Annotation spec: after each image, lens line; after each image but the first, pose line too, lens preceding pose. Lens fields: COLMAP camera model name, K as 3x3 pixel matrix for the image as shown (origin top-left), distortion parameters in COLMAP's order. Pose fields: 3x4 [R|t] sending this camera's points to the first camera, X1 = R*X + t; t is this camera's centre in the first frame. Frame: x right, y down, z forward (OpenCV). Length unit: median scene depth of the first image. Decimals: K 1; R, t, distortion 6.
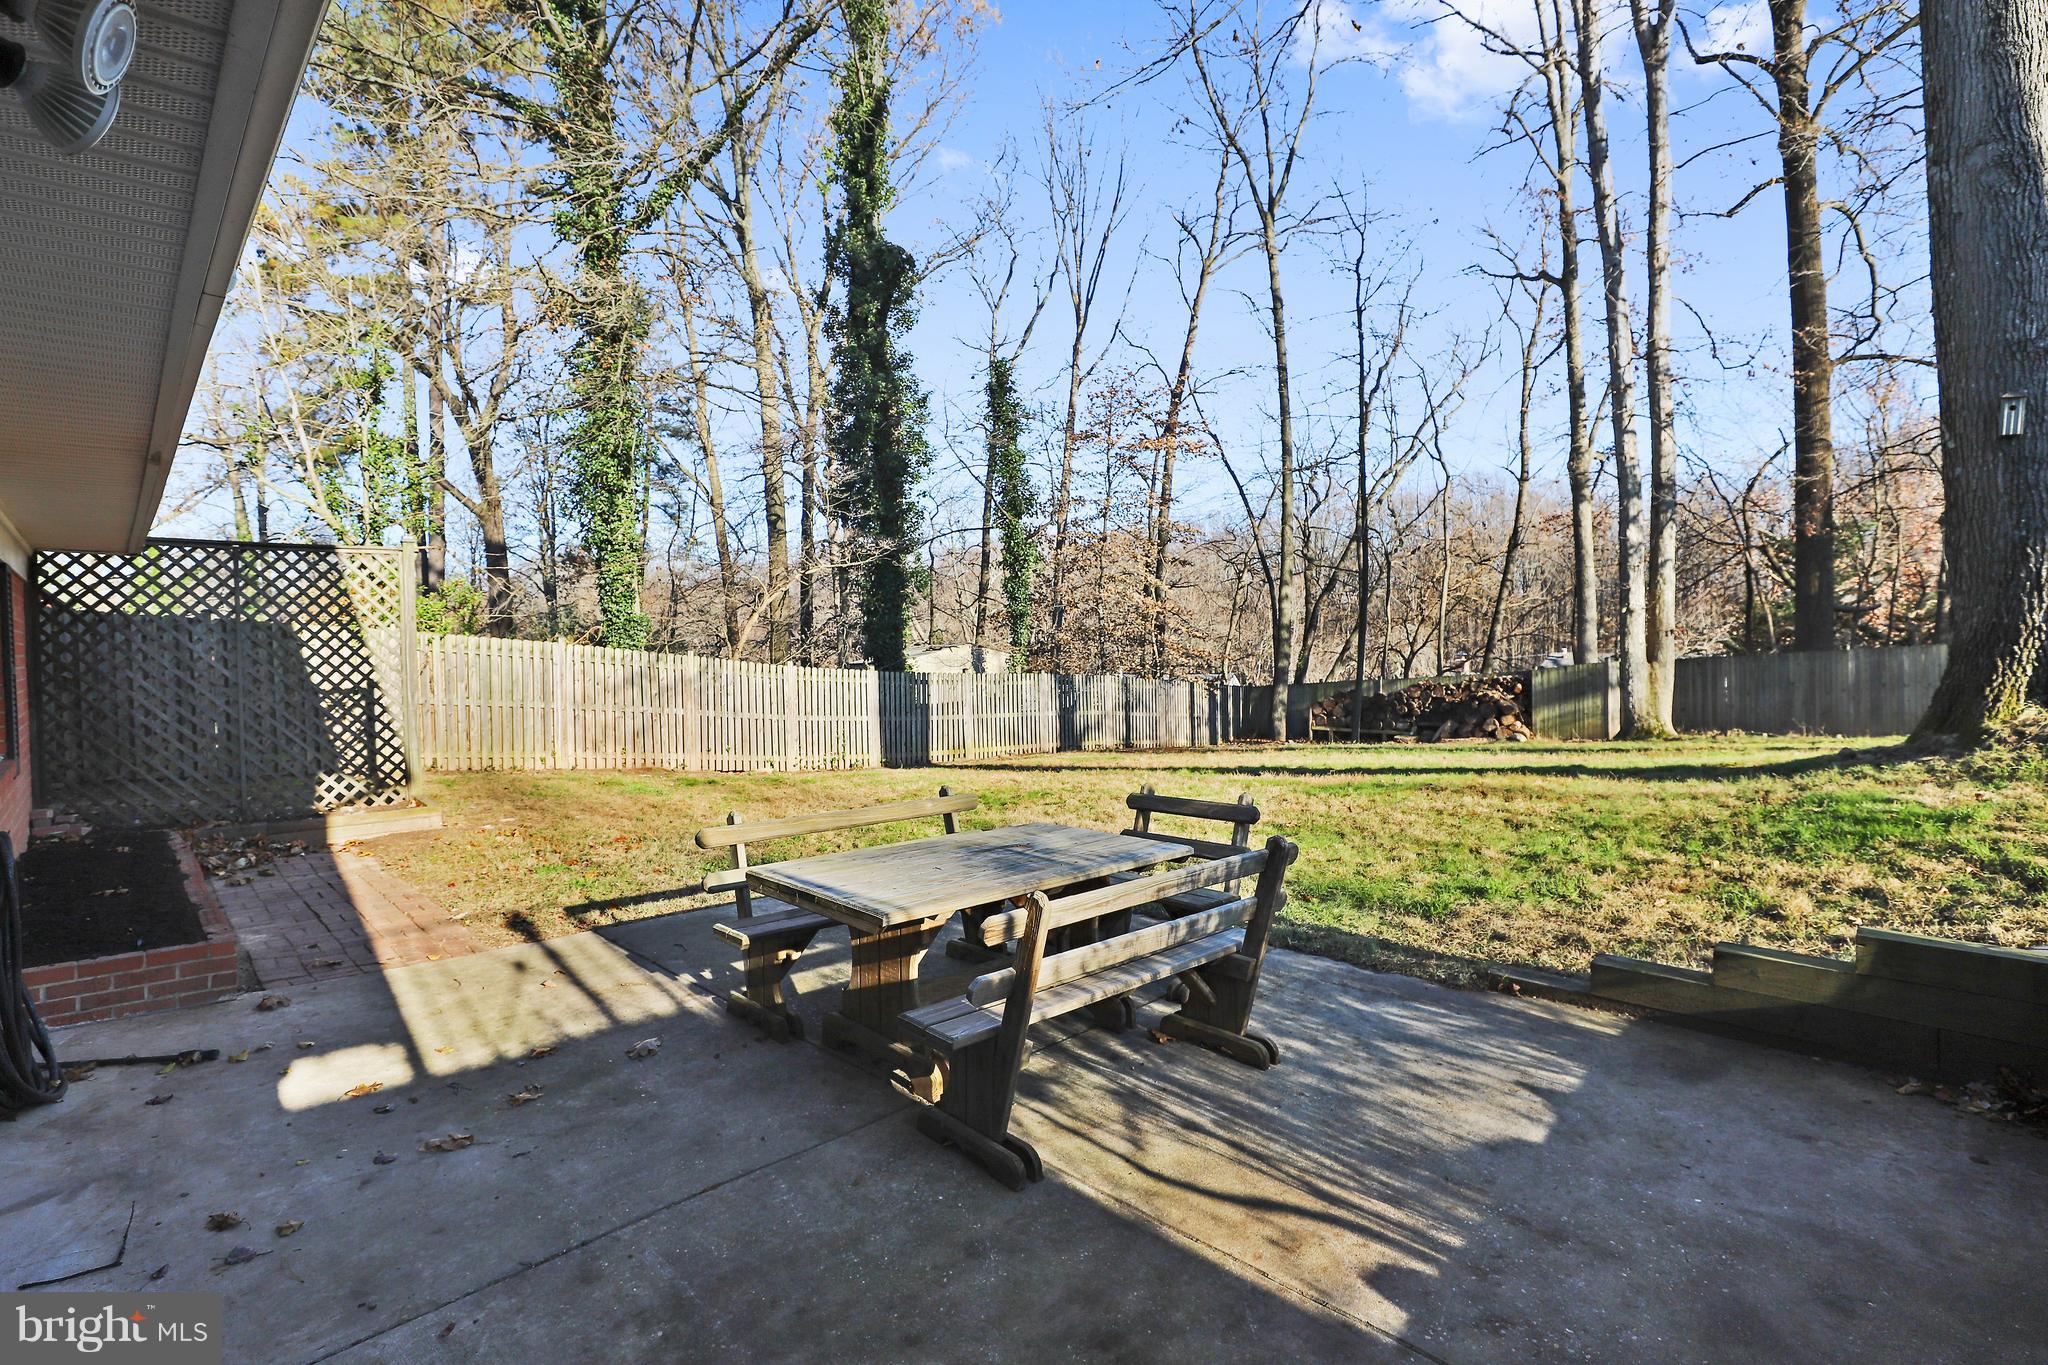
lens RADIAL K [[988.8, 0, 1033.0], [0, 988.8, 641.0], [0, 0, 1]] dist [-0.043120, 0.015450]
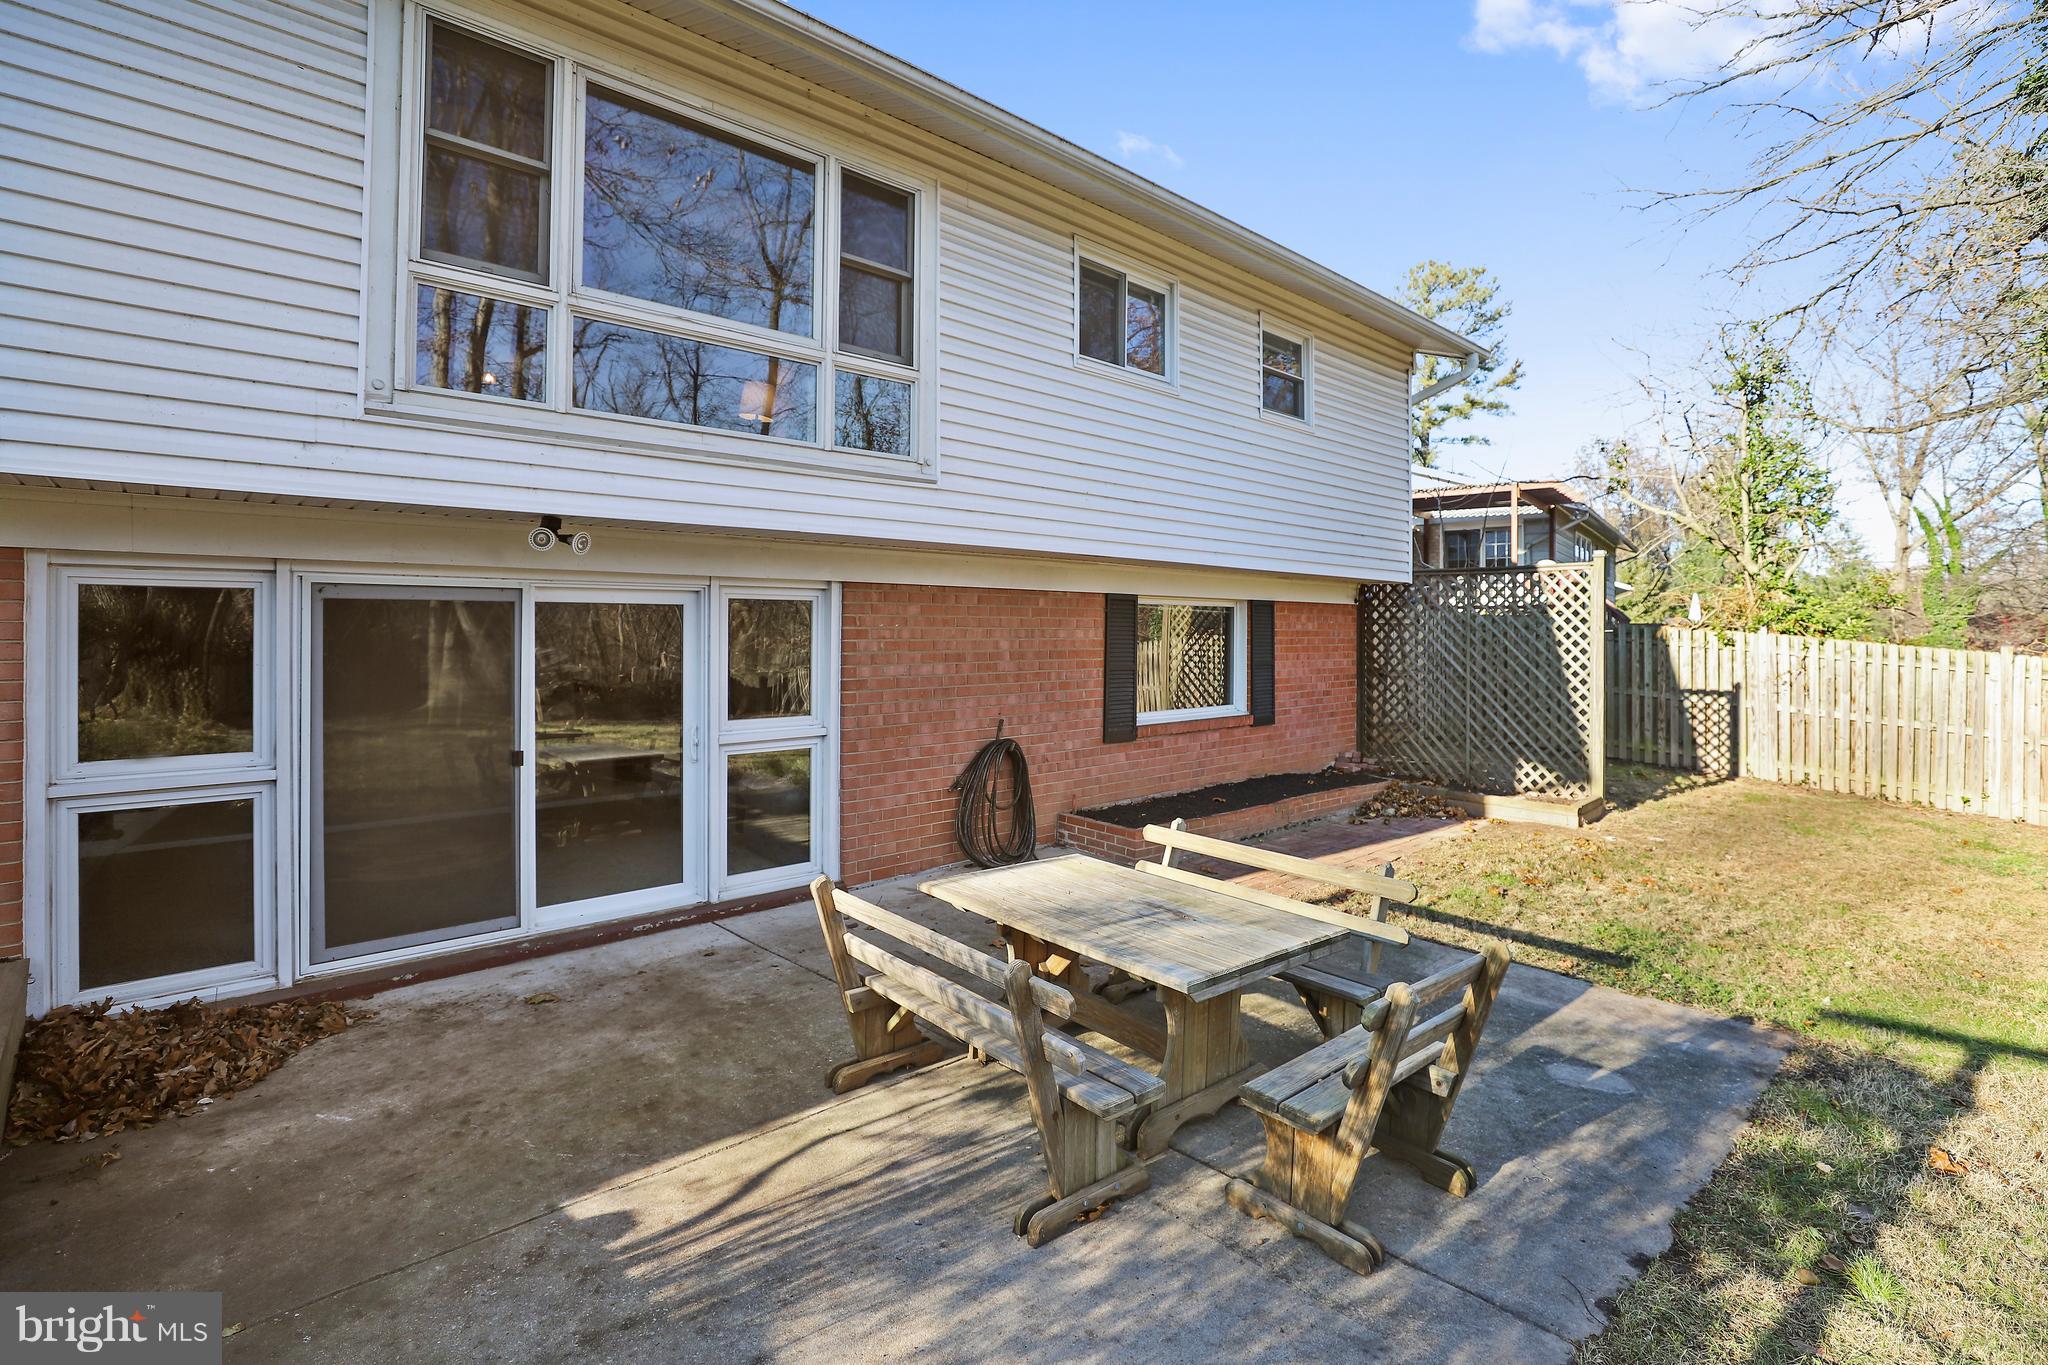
lens RADIAL K [[955.7, 0, 1026.7], [0, 955.7, 656.8], [0, 0, 1]] dist [-0.045778, 0.013792]
pose [[-0.023652, 0.045571, -0.998681, 0.183901], [-0.008312, 0.998917, 0.045778, -0.015891], [0.999686, 0.009384, -0.023248, 0.185914]]
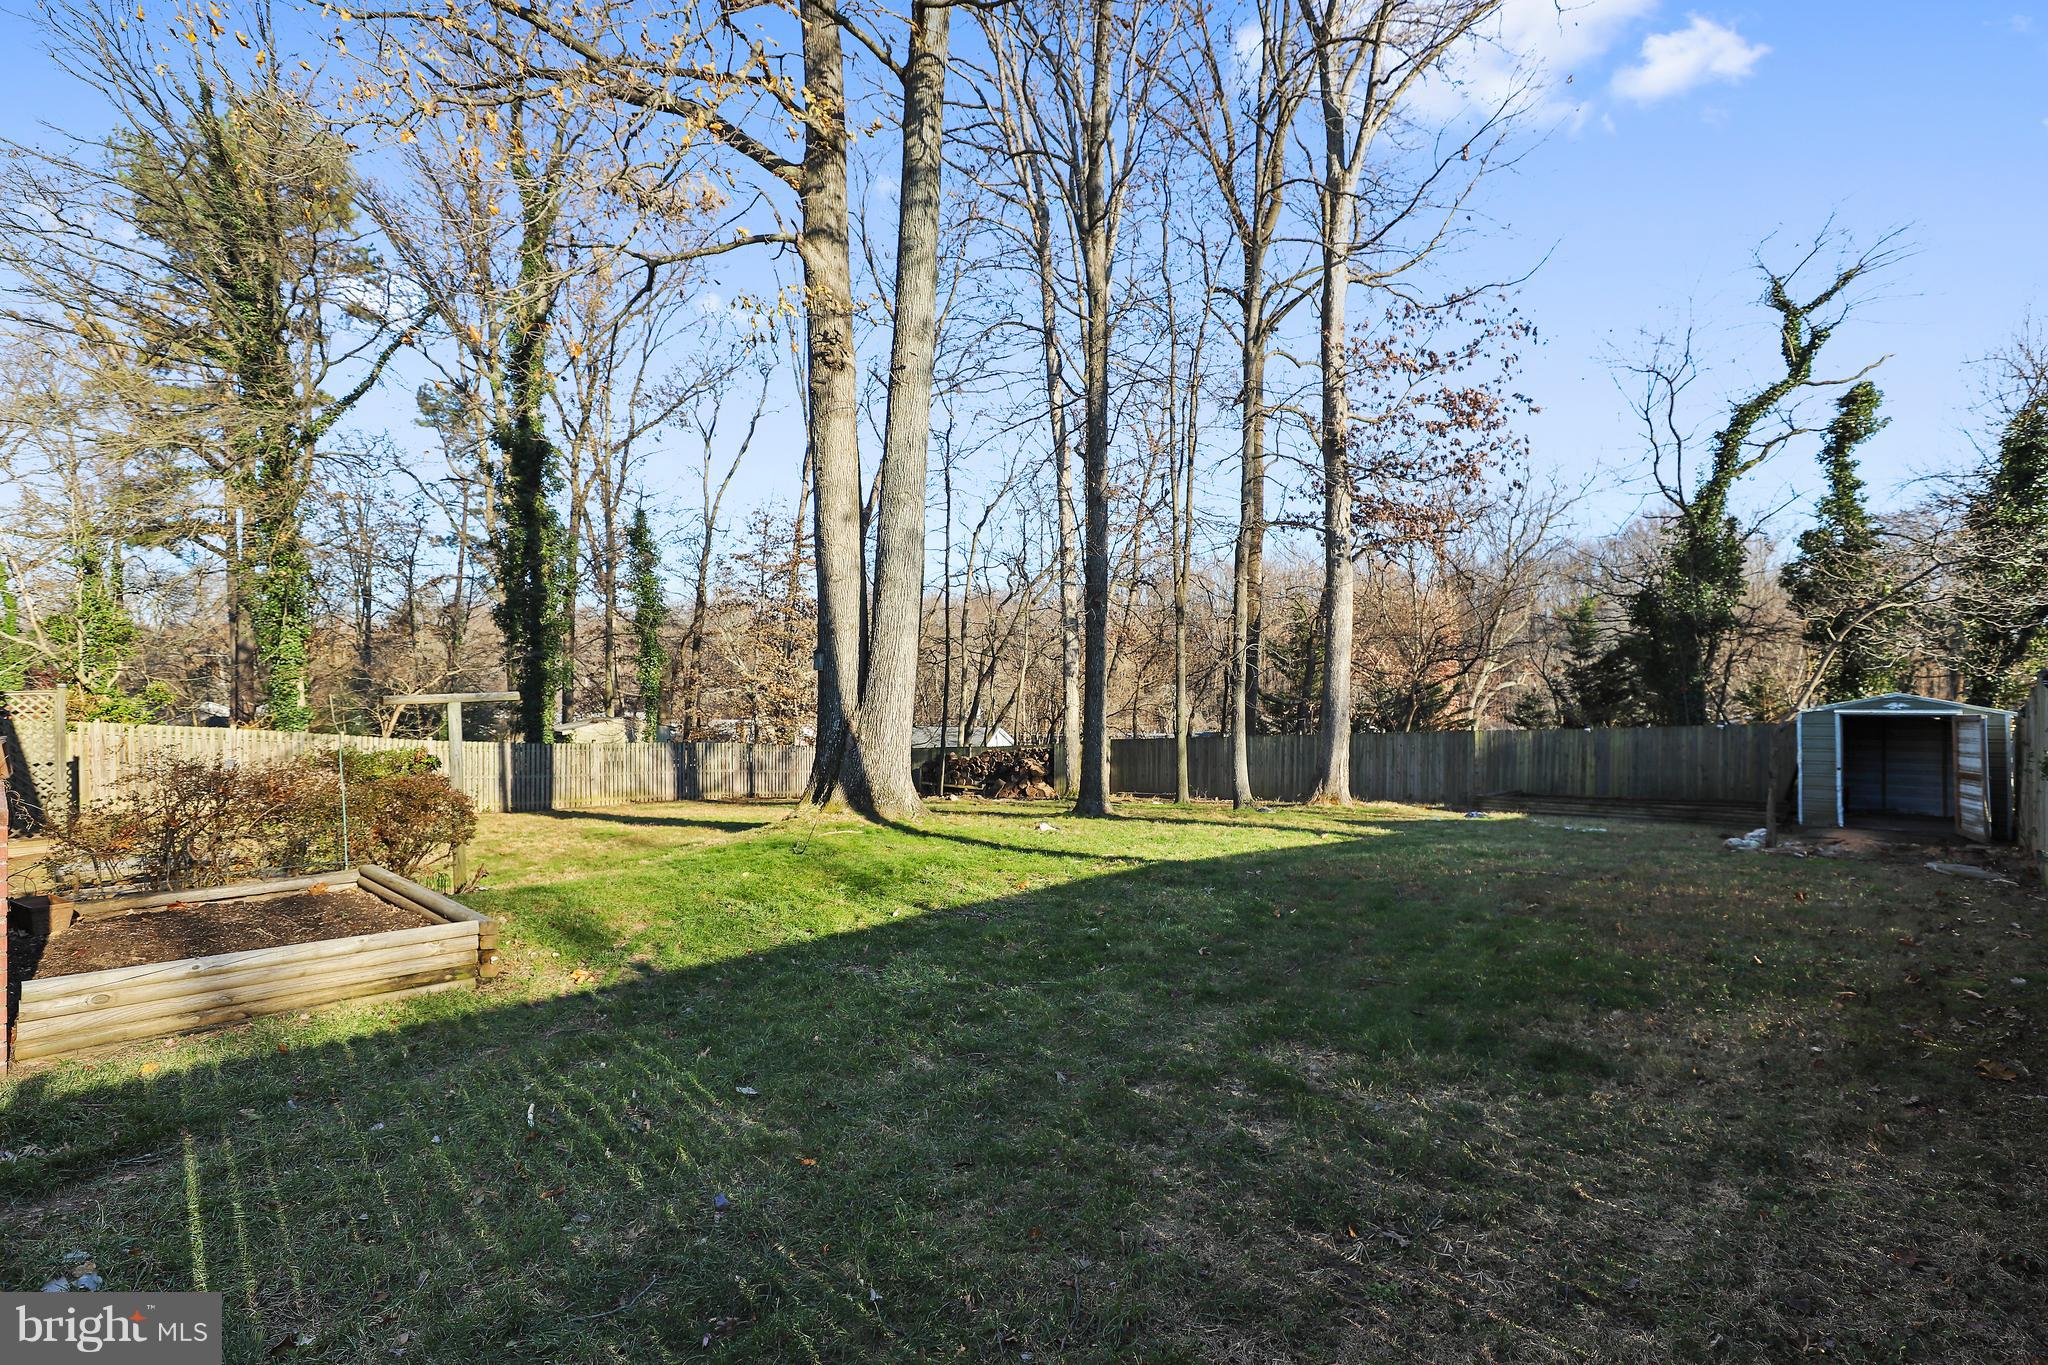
lens RADIAL K [[941.8, 0, 1016.5], [0, 941.8, 686.5], [0, 0, 1]] dist [-0.038511, 0.012147]
pose [[0.996600, 0.018595, 0.080261, 0.421986], [-0.019081, 0.999804, 0.005292, -0.067688], [-0.080147, -0.006806, 0.996760, -0.359227]]
